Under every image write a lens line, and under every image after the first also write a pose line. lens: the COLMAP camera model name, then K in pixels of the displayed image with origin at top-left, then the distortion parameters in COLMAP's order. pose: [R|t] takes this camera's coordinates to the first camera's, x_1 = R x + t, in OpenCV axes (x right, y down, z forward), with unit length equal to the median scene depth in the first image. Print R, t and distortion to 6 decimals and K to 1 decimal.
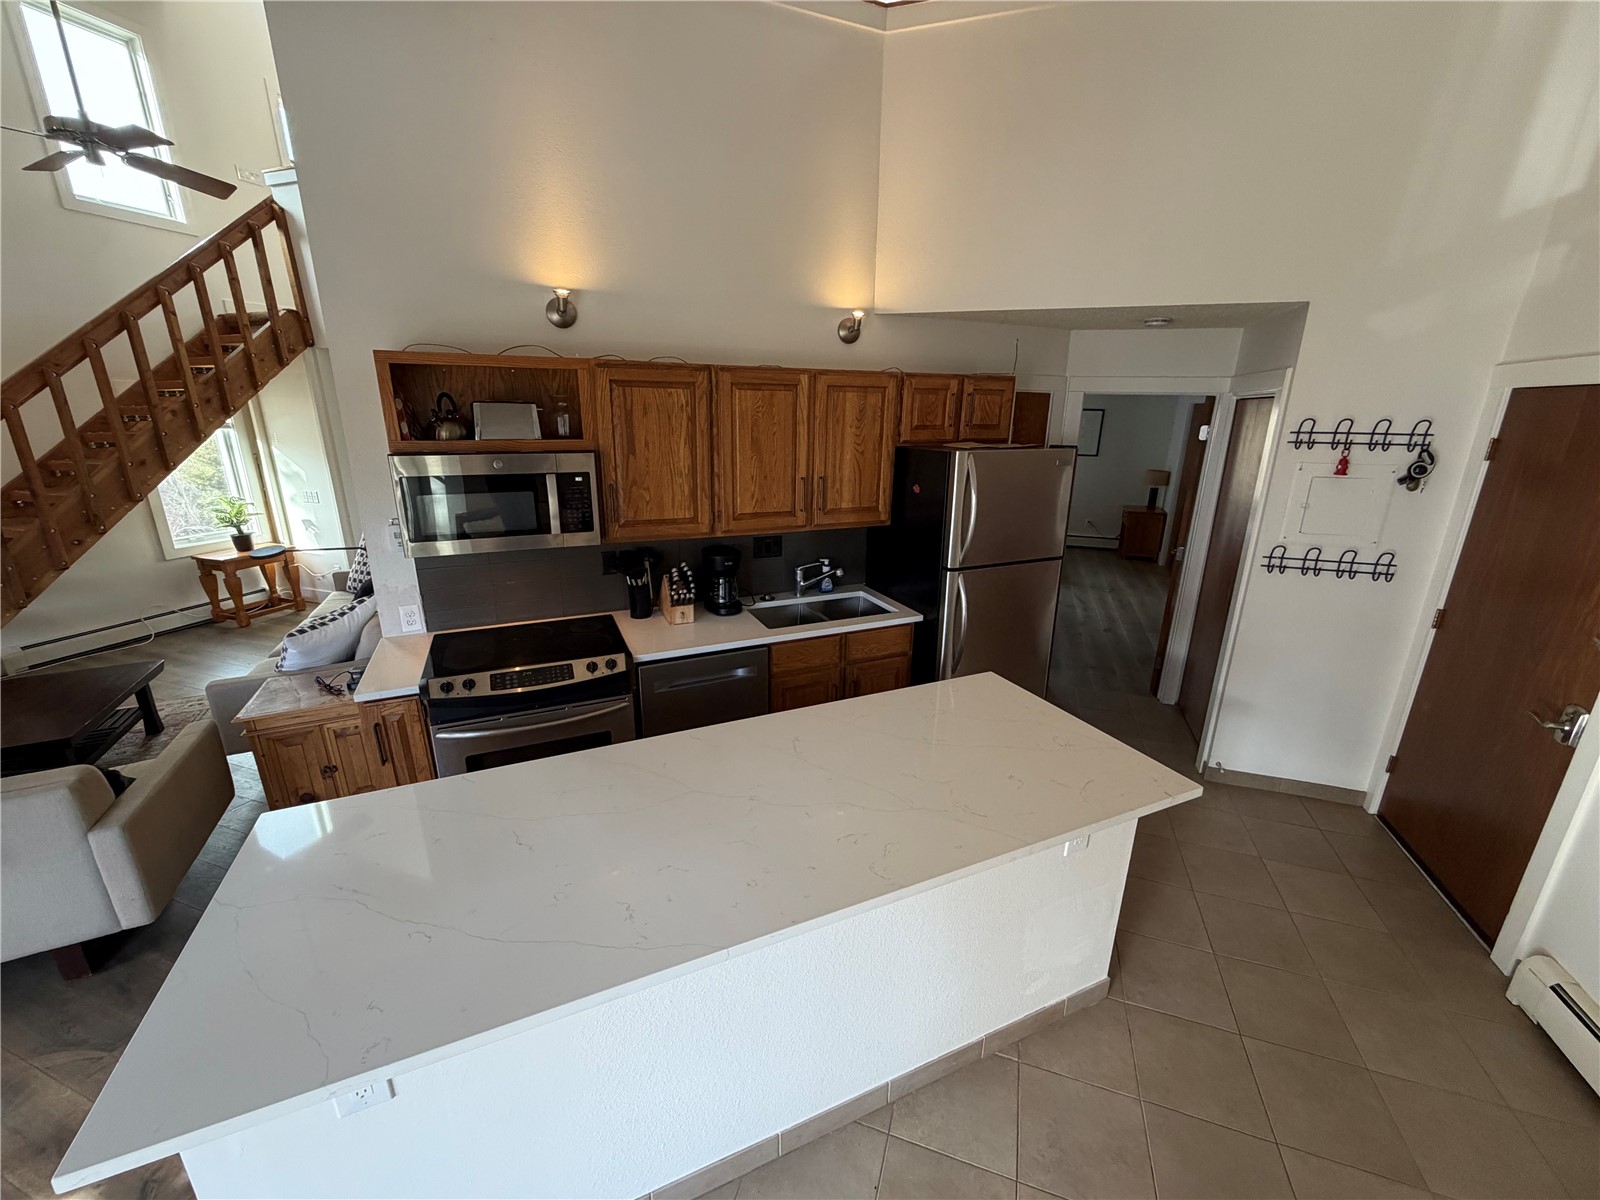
lens RADIAL K [[638.3, 0, 797.8], [0, 638.3, 603.1], [0, 0, 1]] dist [-0.003563, -0.000636]
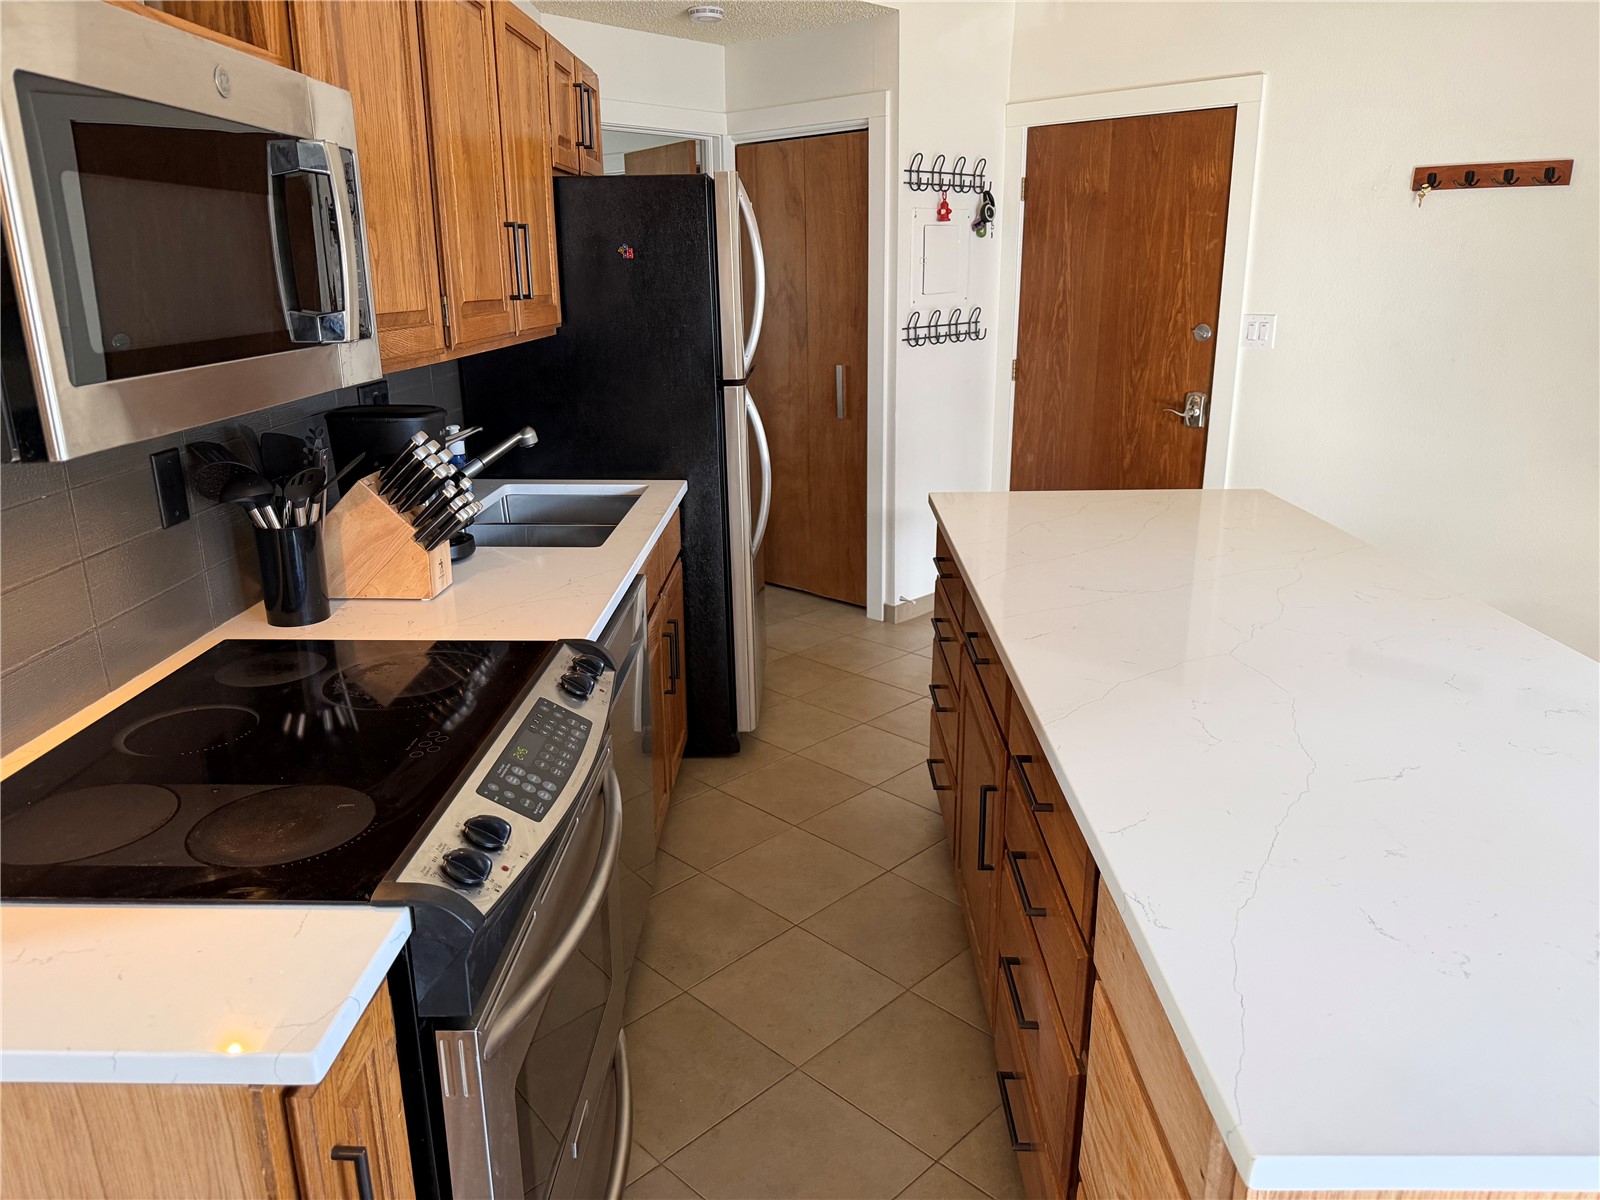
lens RADIAL K [[1144.0, 0, 800.5], [0, 1144.0, 601.2], [0, 0, 1]] dist [0.025248, -0.020056]
pose [[0.416800, -0.270949, 0.867677, -0.706366], [0.278705, 0.946661, 0.161733, -0.015252], [-0.865217, 0.174415, 0.470083, 0.490043]]
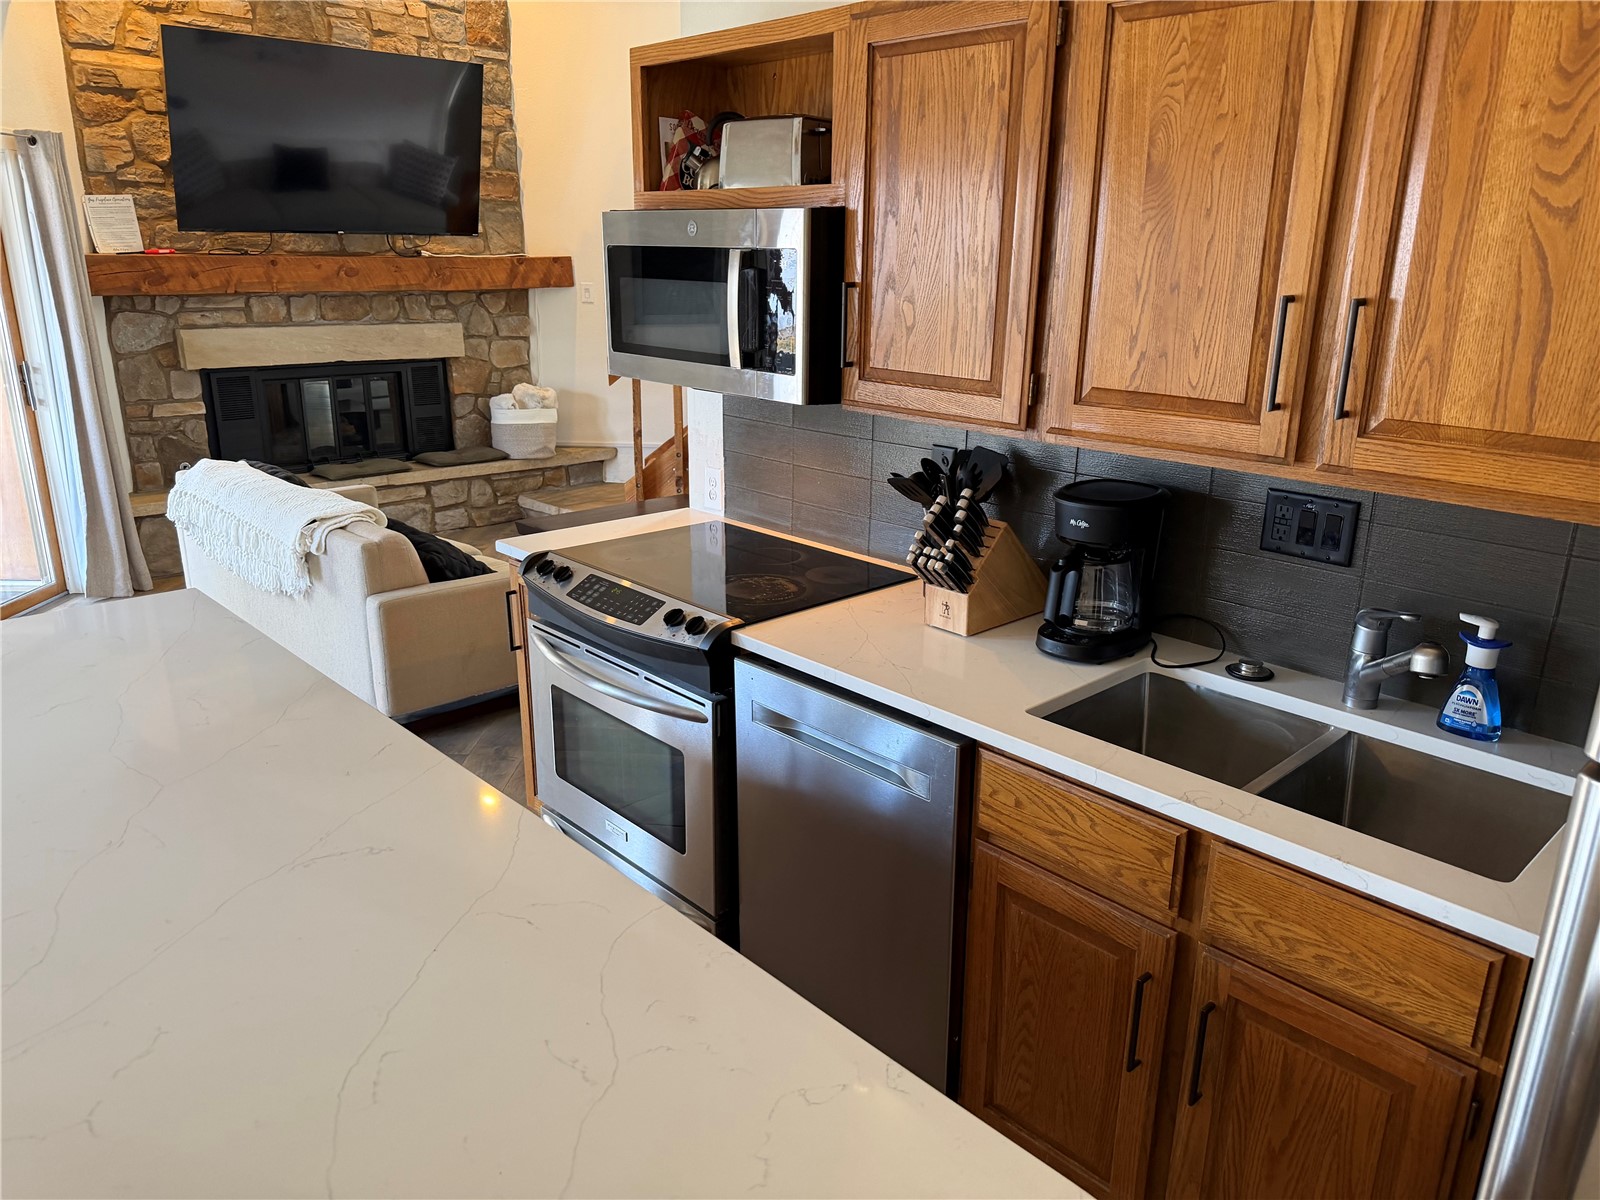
lens RADIAL K [[1144.0, 0, 799.1], [0, 1144.0, 603.4], [0, 0, 1]] dist [0.025248, -0.020056]
pose [[0.324788, 0.273528, -0.905370, 0.471500], [-0.278509, 0.942481, 0.184829, -0.098537], [0.903850, 0.192124, 0.382286, 0.625360]]
